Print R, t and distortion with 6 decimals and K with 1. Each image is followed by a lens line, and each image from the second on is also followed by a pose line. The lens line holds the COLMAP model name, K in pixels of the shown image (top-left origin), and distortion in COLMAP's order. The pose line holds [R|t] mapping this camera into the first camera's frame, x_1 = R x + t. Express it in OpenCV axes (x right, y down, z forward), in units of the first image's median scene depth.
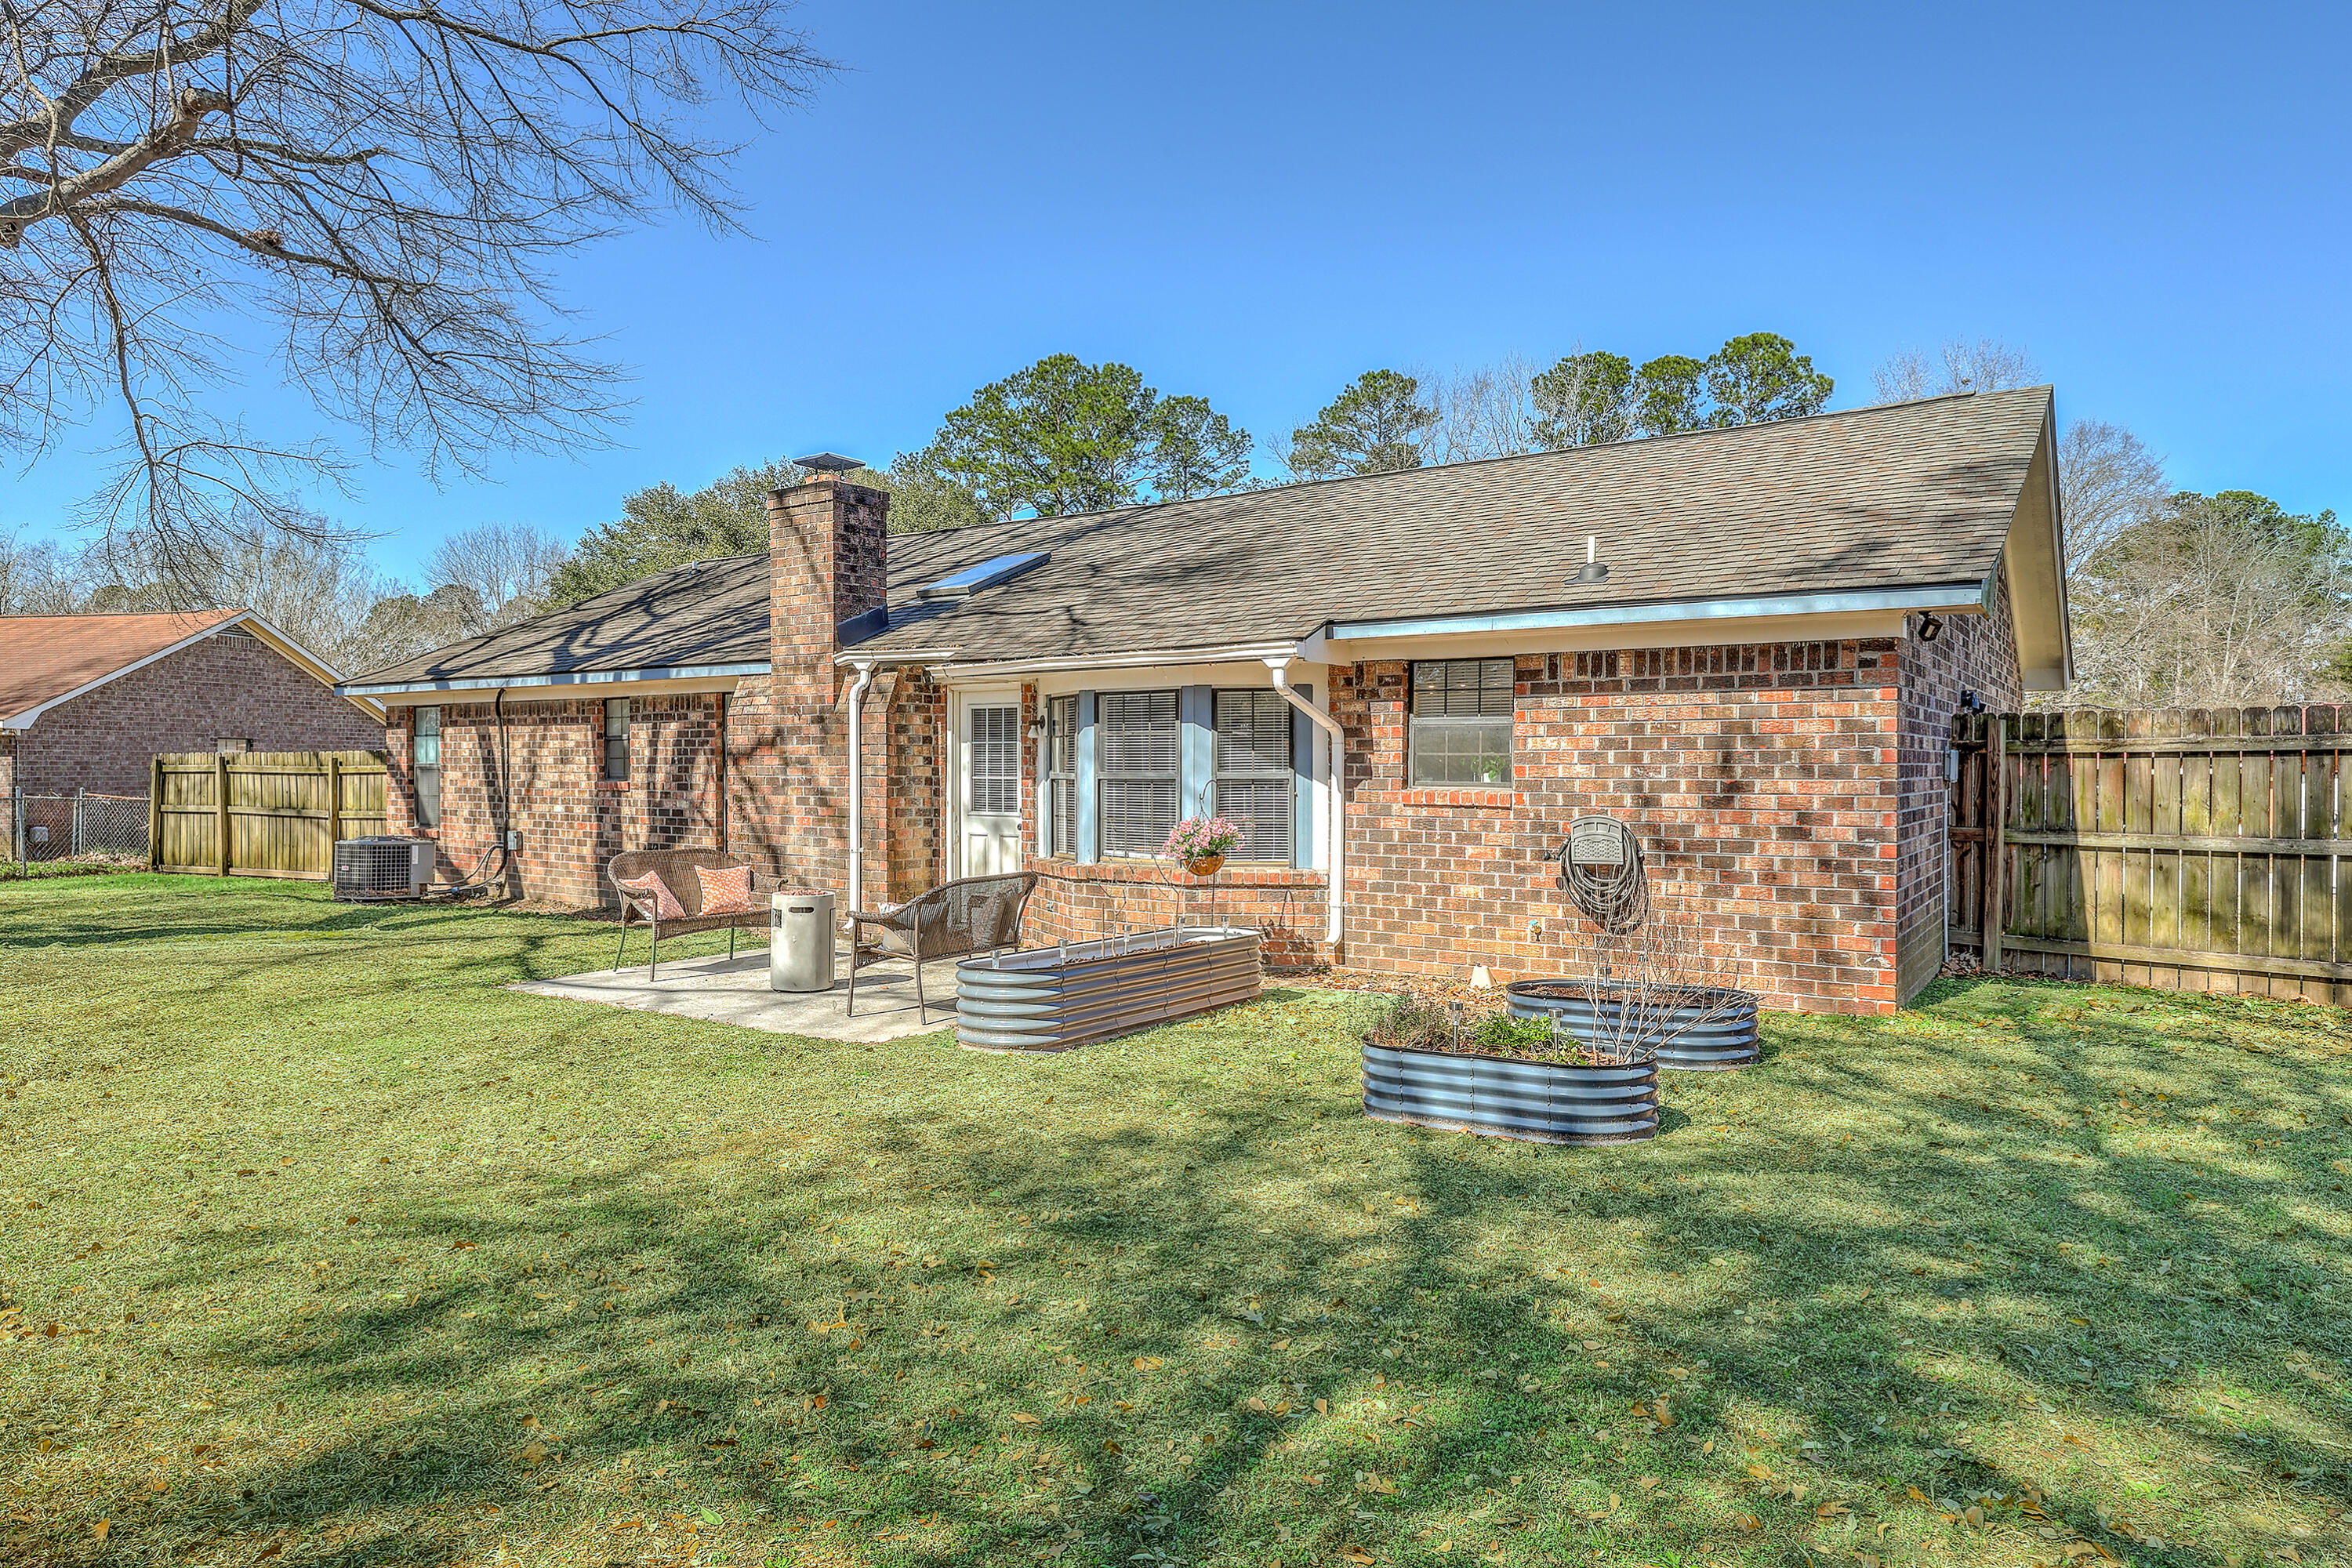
lens RADIAL K [[1432.1, 0, 1170.1], [0, 1432.1, 783.8], [0, 0, 1]] dist [0.005761, -0.001688]
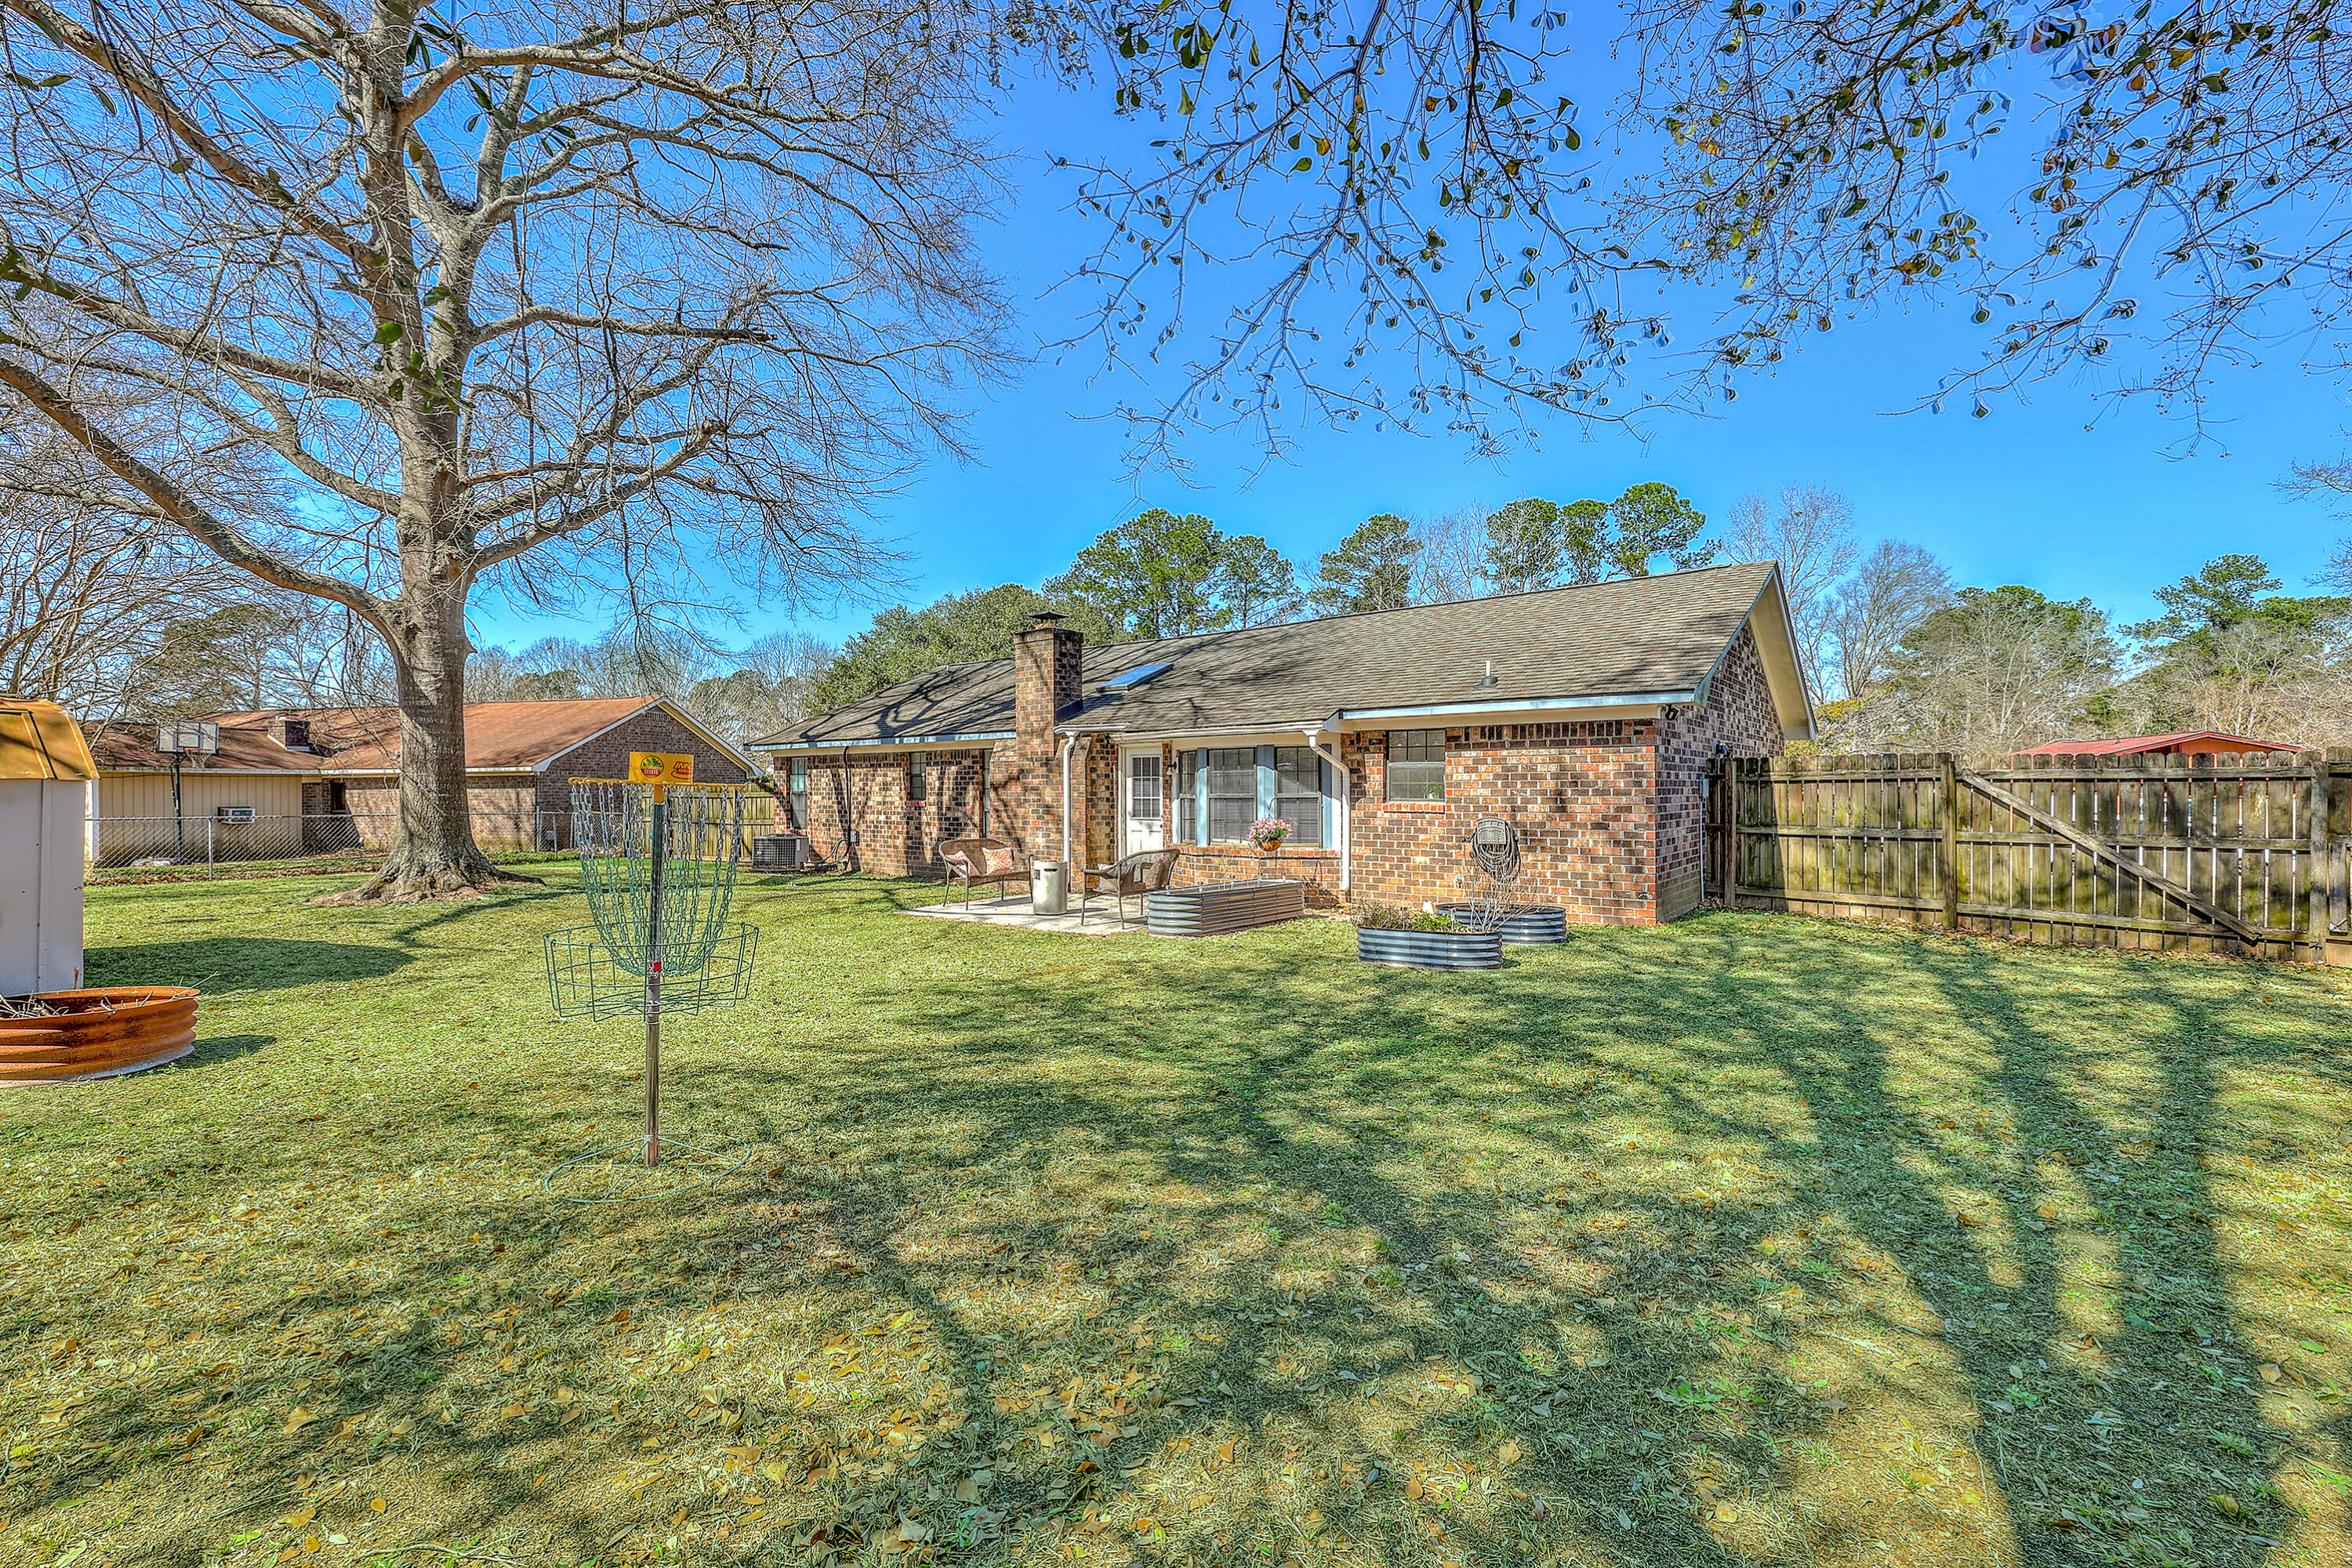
lens RADIAL K [[990.6, 0, 1166.6], [0, 990.6, 797.2], [0, 0, 1]] dist [-0.002173, 0.000184]
pose [[0.997657, -0.004002, -0.068298, -0.019848], [0.003608, 0.999976, -0.005886, 0.002713], [0.068320, 0.005626, 0.997648, -0.225942]]
